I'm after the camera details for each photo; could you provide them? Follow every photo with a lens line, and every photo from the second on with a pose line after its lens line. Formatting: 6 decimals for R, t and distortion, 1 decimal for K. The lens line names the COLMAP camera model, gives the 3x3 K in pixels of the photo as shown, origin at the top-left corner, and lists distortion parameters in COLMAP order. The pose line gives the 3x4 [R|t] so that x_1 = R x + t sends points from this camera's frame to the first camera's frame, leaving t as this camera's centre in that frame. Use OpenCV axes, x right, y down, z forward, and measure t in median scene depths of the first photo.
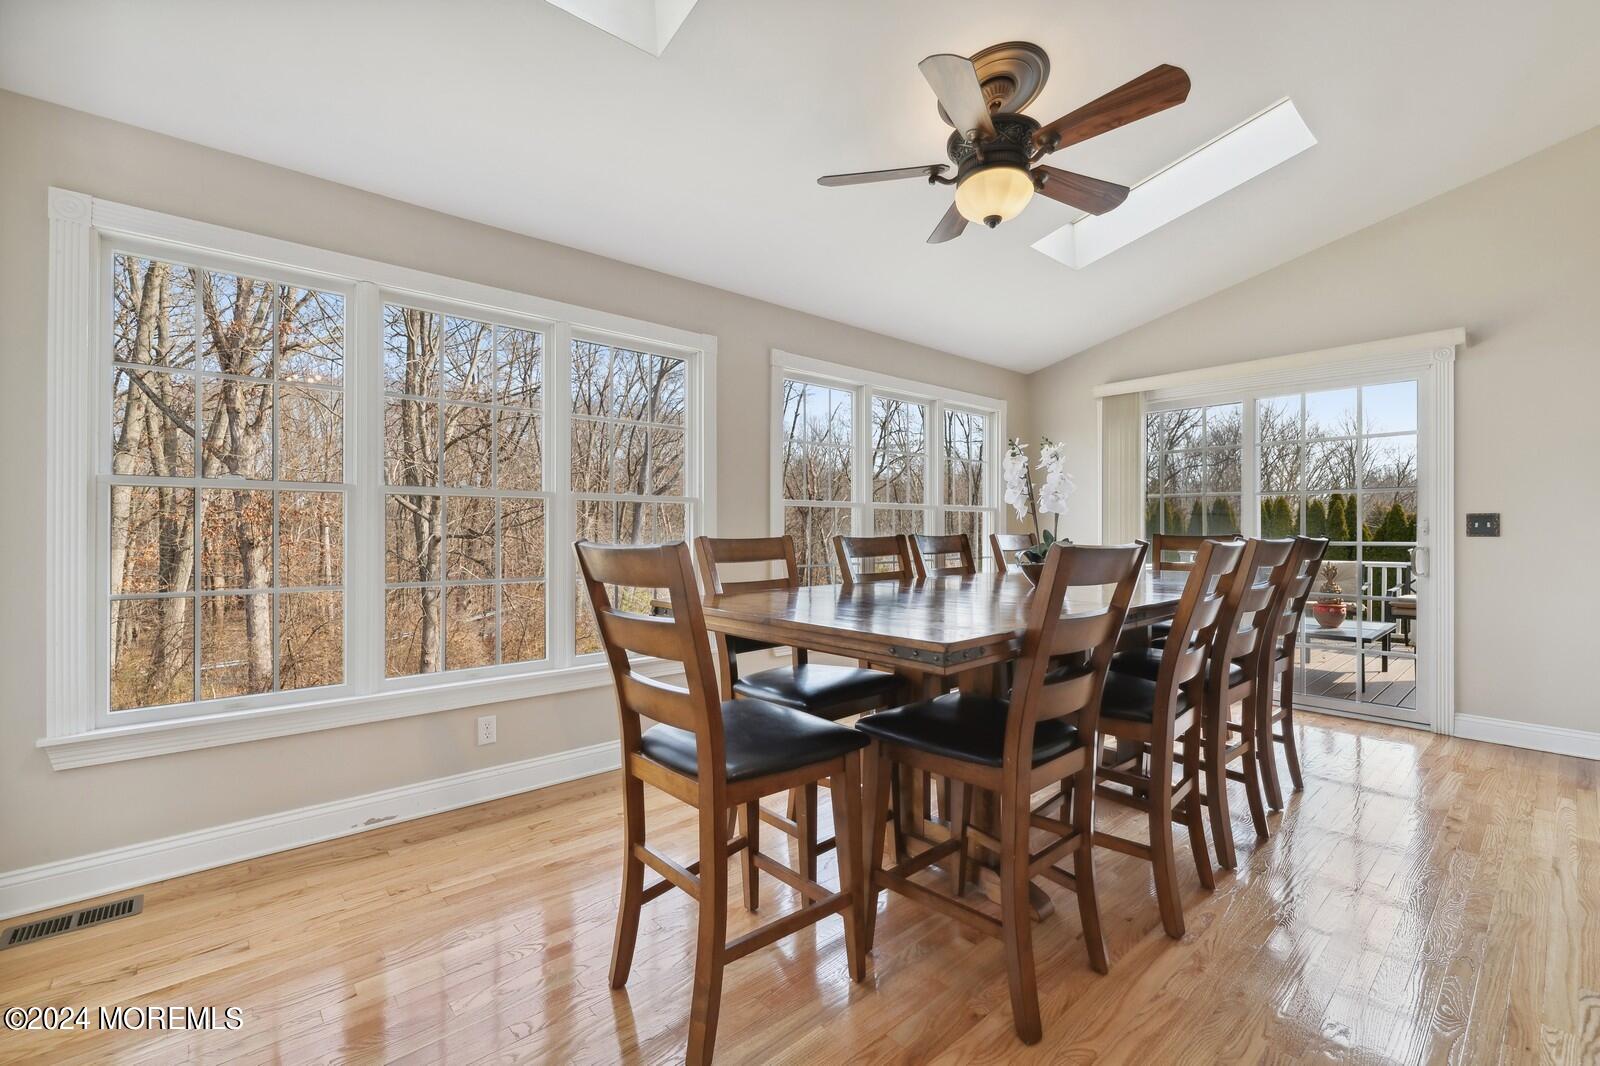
lens RADIAL K [[690.9, 0, 801.6], [0, 690.9, 525.8], [0, 0, 1]] dist [-0.003544, -0.000390]
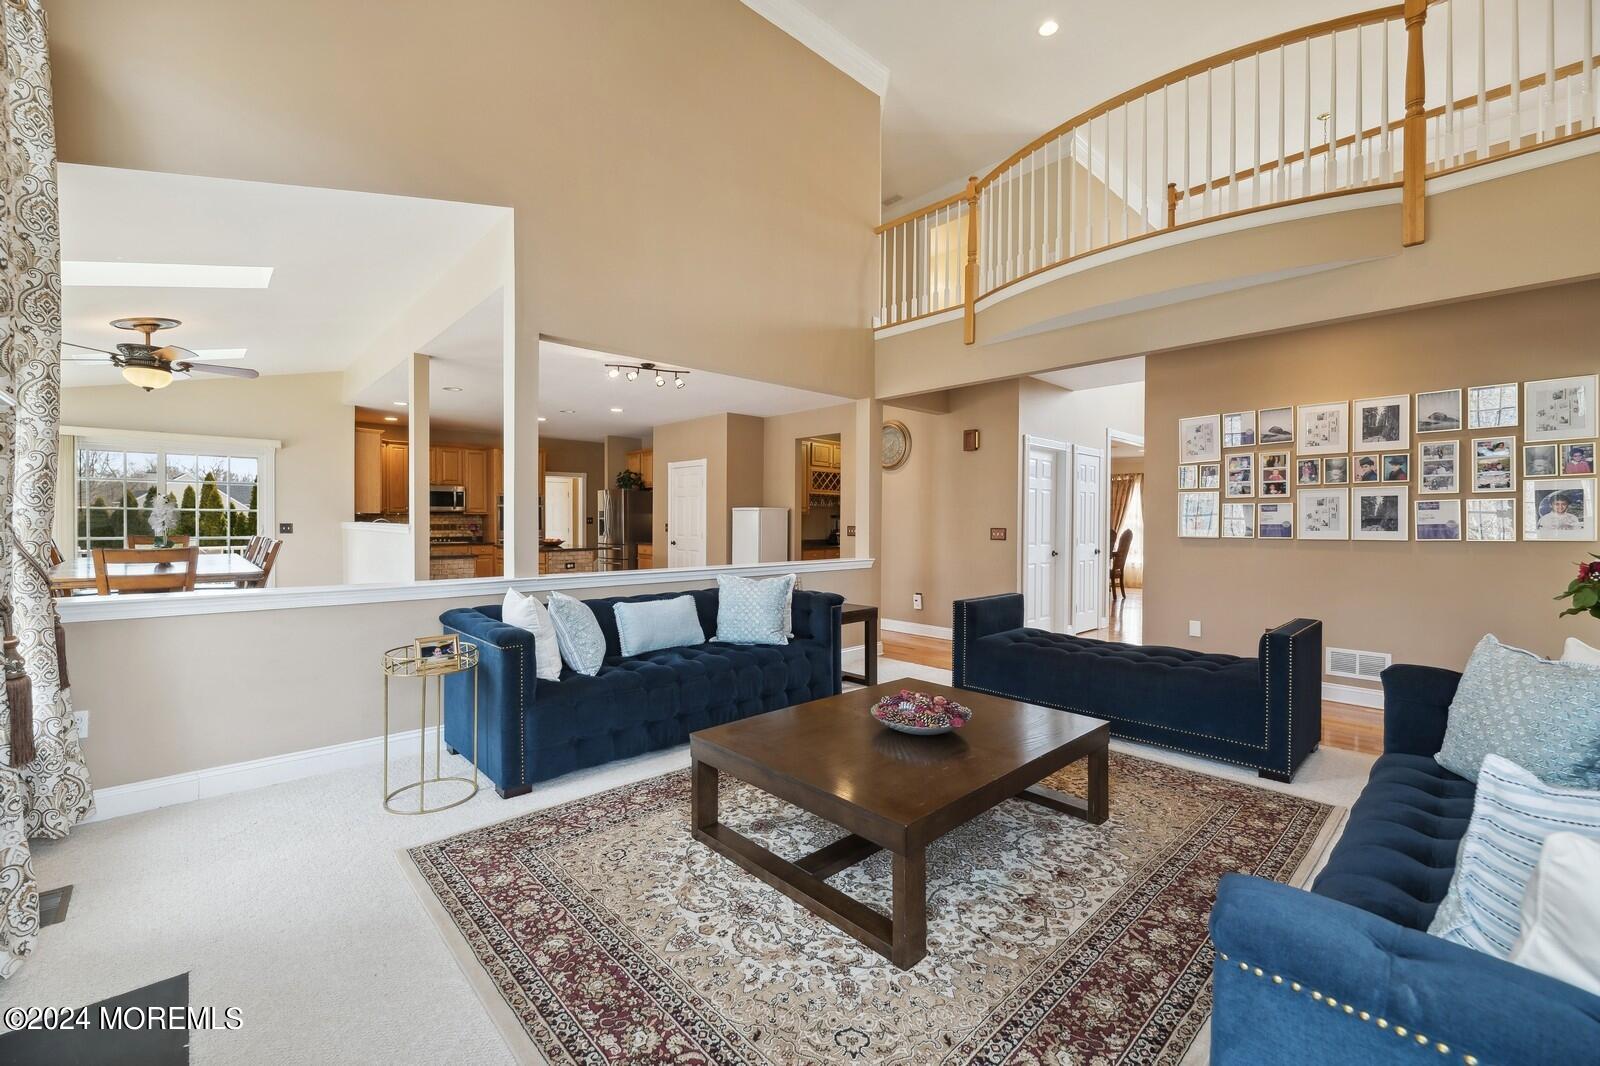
lens RADIAL K [[653.1, 0, 801.3], [0, 653.1, 527.7], [0, 0, 1]] dist [-0.000846, -0.000269]
pose [[0.016555, 0.001804, 0.999861, -1.104217], [0.000183, 0.999998, -0.001807, 0.001416], [-0.999863, 0.000213, 0.016555, -0.710889]]
